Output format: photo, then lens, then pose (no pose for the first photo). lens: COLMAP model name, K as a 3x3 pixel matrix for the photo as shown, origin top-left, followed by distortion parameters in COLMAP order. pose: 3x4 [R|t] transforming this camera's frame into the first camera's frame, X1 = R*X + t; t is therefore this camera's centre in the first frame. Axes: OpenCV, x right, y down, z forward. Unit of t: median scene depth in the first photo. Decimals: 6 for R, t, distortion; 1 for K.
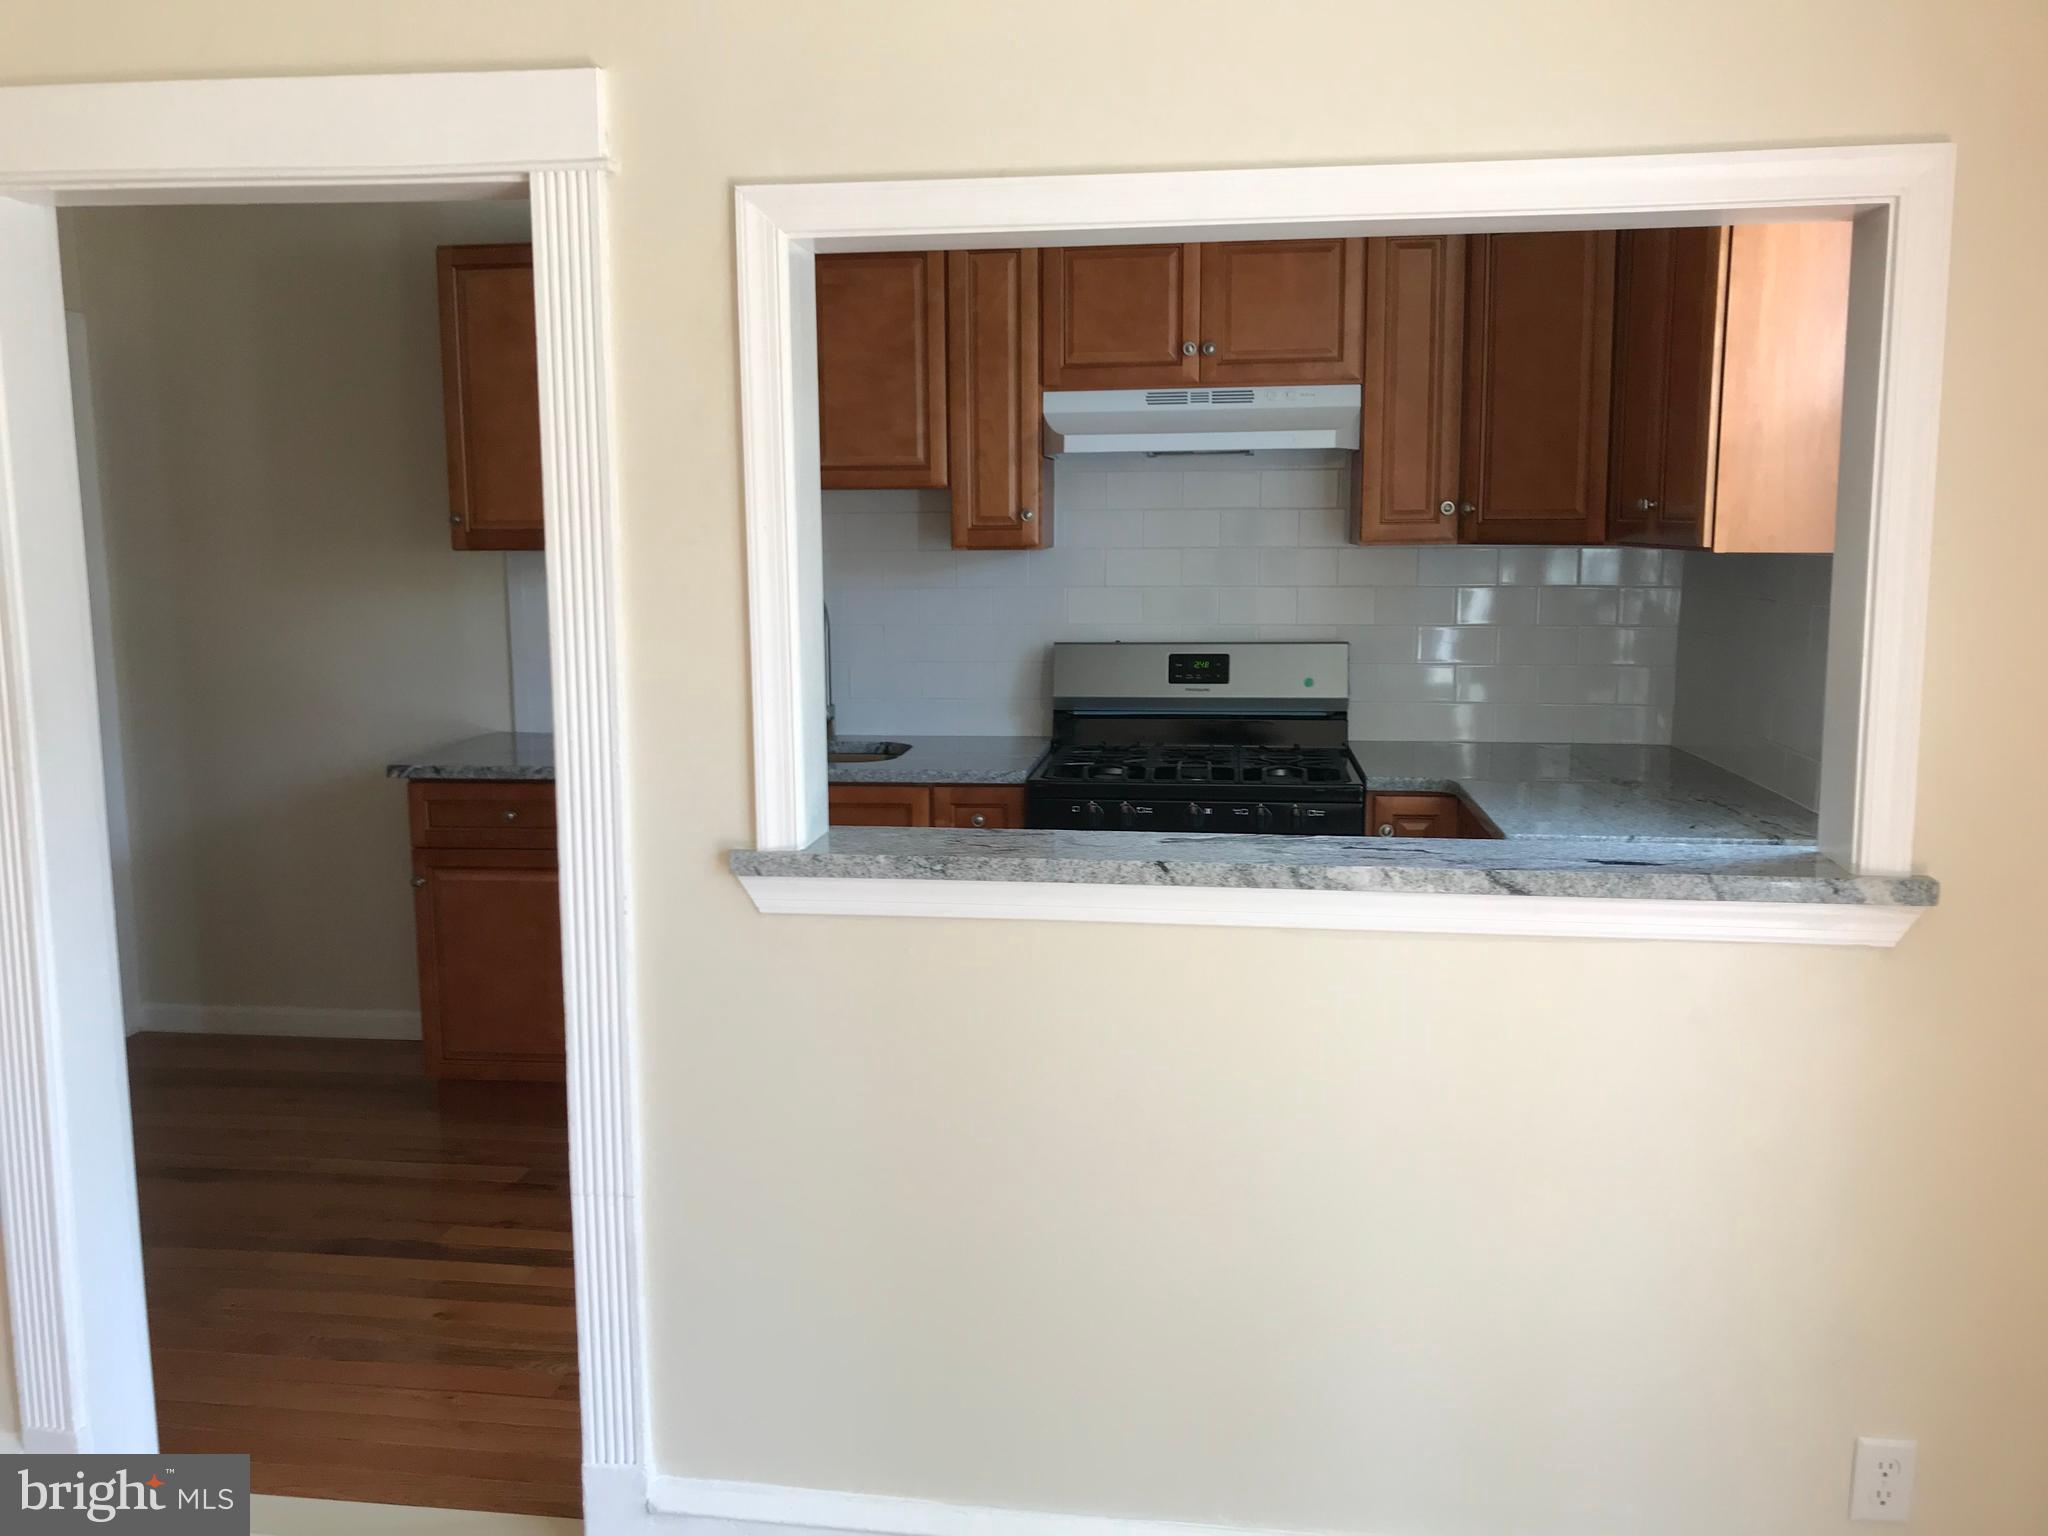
lens RADIAL K [[1683.9, 0, 1020.9], [0, 1683.9, 771.4], [0, 0, 1]] dist [-0.004625, -0.029394]
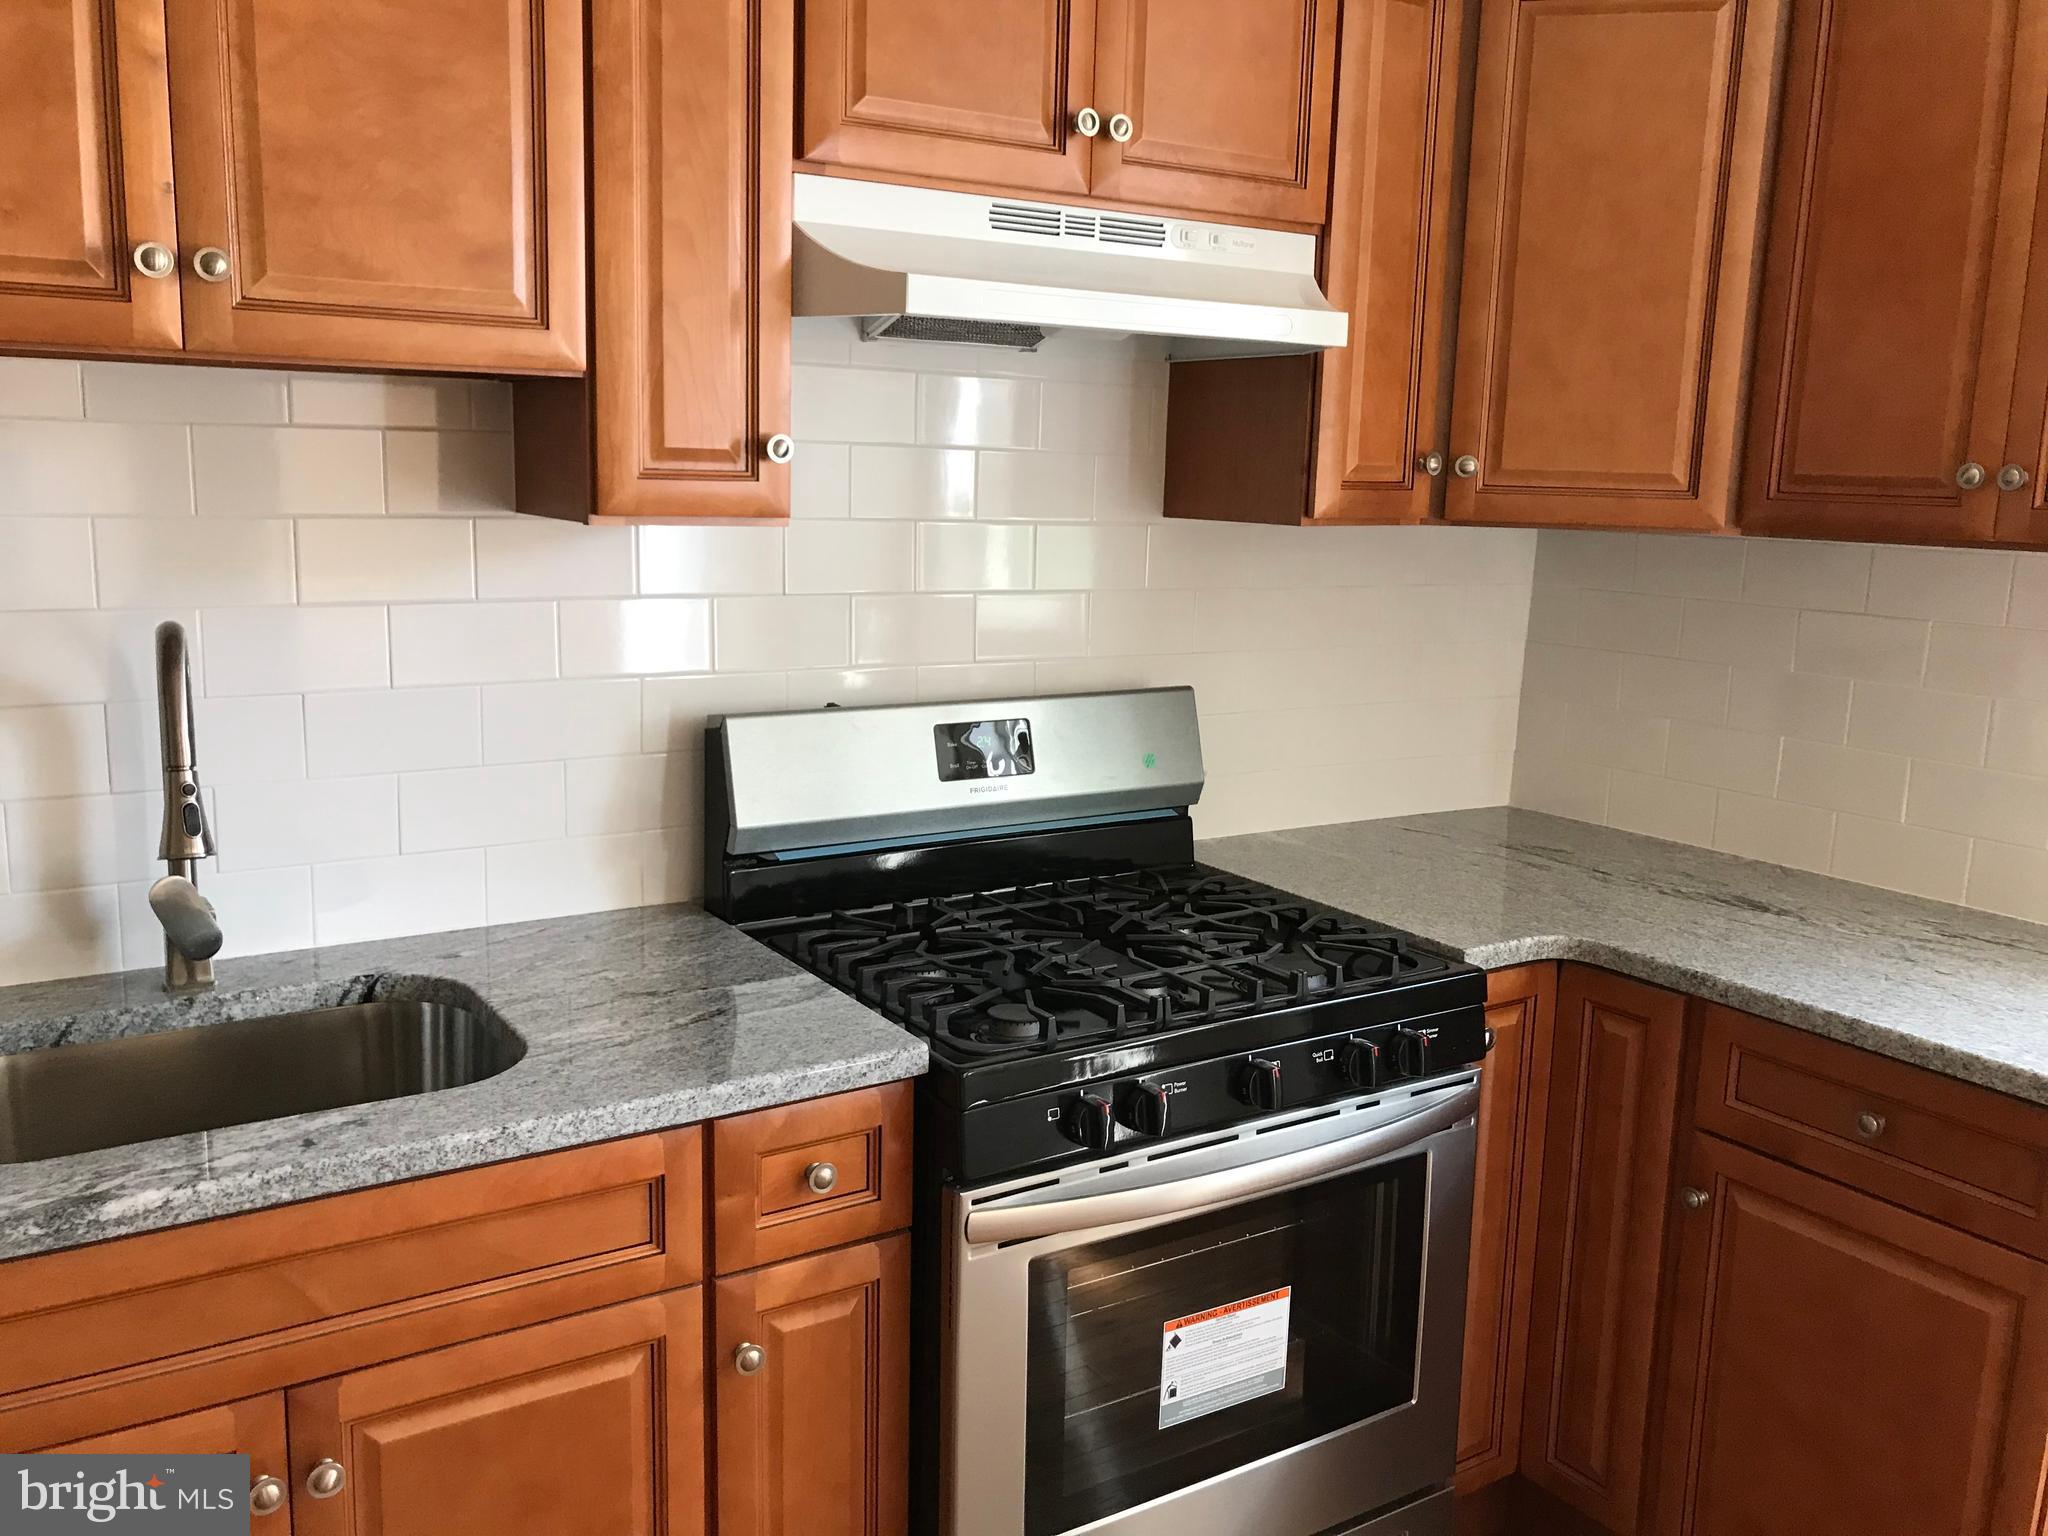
lens RADIAL K [[1683.9, 0, 1026.7], [0, 1683.9, 753.6], [0, 0, 1]] dist [-0.004625, -0.029394]
pose [[0.779091, -0.075670, 0.622327, -0.229655], [0.060325, 0.997131, 0.045723, -0.088630], [-0.624002, 0.001920, 0.781421, 0.614409]]
